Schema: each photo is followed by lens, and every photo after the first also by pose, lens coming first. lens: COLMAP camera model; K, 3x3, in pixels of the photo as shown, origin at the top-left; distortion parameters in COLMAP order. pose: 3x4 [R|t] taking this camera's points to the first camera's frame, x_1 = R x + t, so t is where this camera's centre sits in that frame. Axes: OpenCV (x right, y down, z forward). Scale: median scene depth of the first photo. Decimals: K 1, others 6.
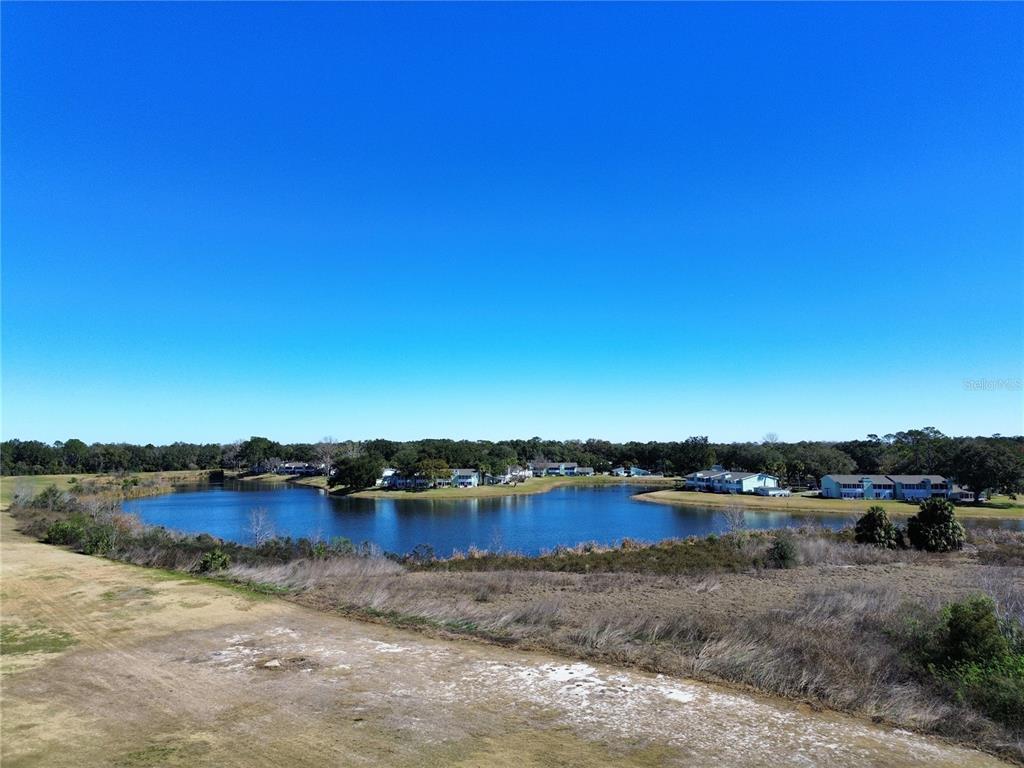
lens RADIAL K [[716.5, 0, 510.1], [0, 716.5, 386.7], [0, 0, 1]] dist [0.100790, -0.116384]
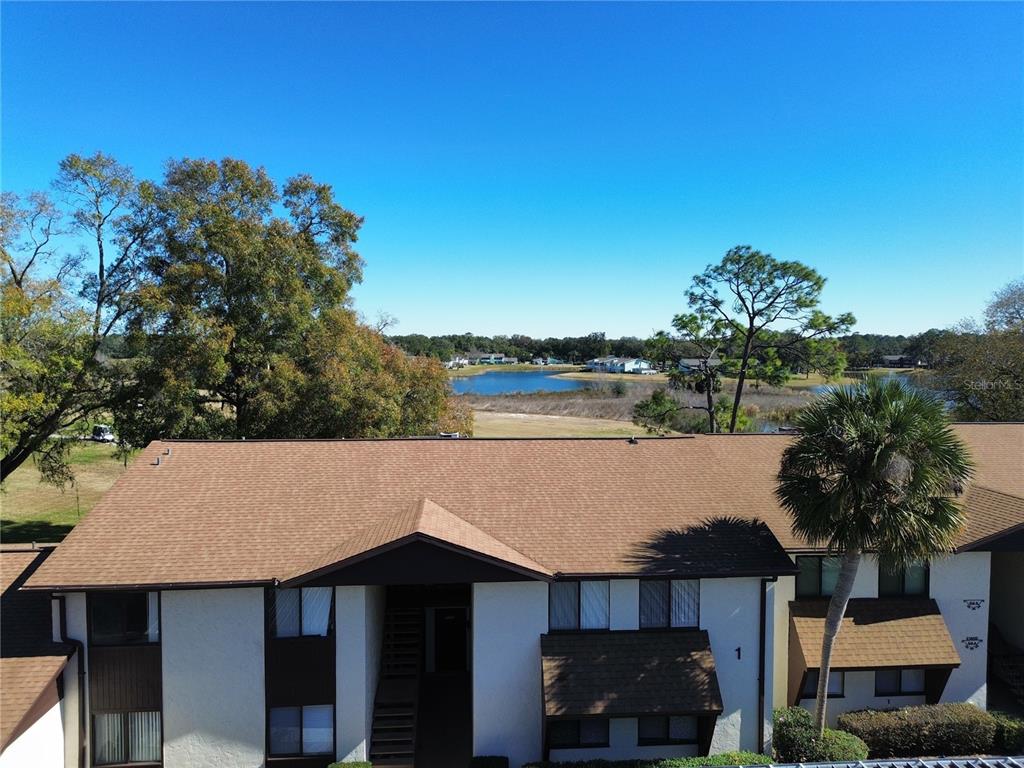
lens RADIAL K [[716.5, 0, 510.1], [0, 716.5, 386.7], [0, 0, 1]] dist [0.100790, -0.116384]
pose [[0.994021, -0.000462, 0.109191, -0.042094], [-0.015134, 0.989757, 0.141960, -0.016658], [-0.108138, -0.142764, 0.983832, -0.292293]]
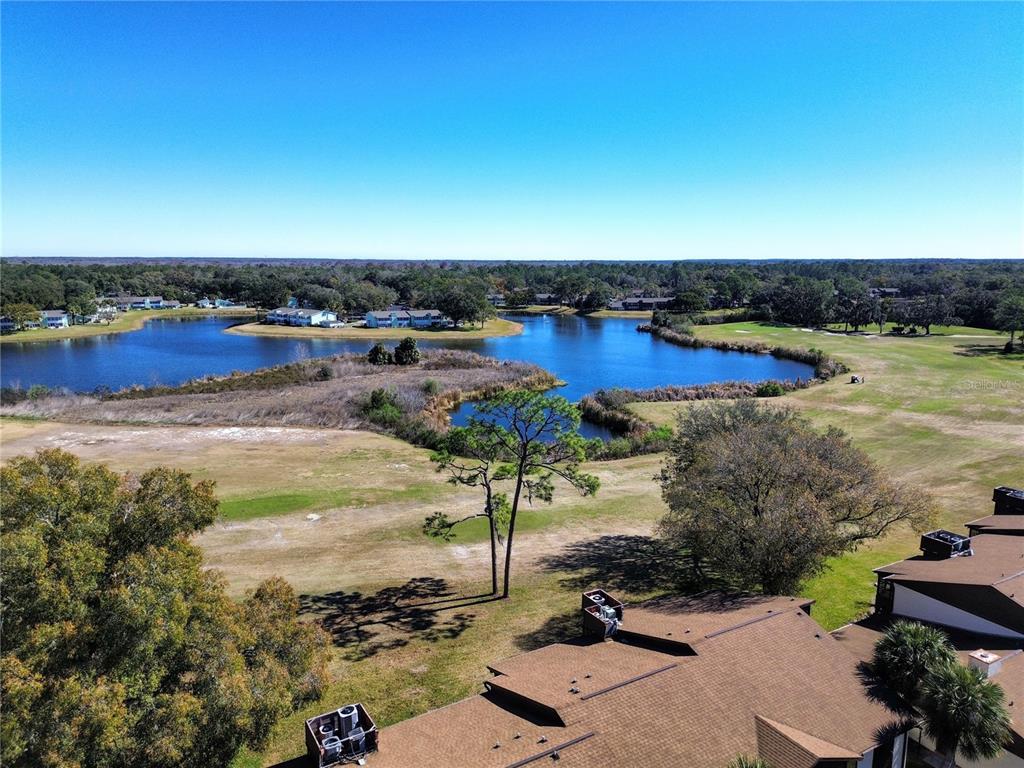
lens RADIAL K [[716.5, 0, 510.1], [0, 716.5, 386.7], [0, 0, 1]] dist [0.100790, -0.116384]
pose [[0.845535, -0.086093, 0.526933, -0.074507], [-0.051352, 0.969226, 0.240759, -0.074817], [-0.531444, -0.230629, 0.815093, -0.279216]]
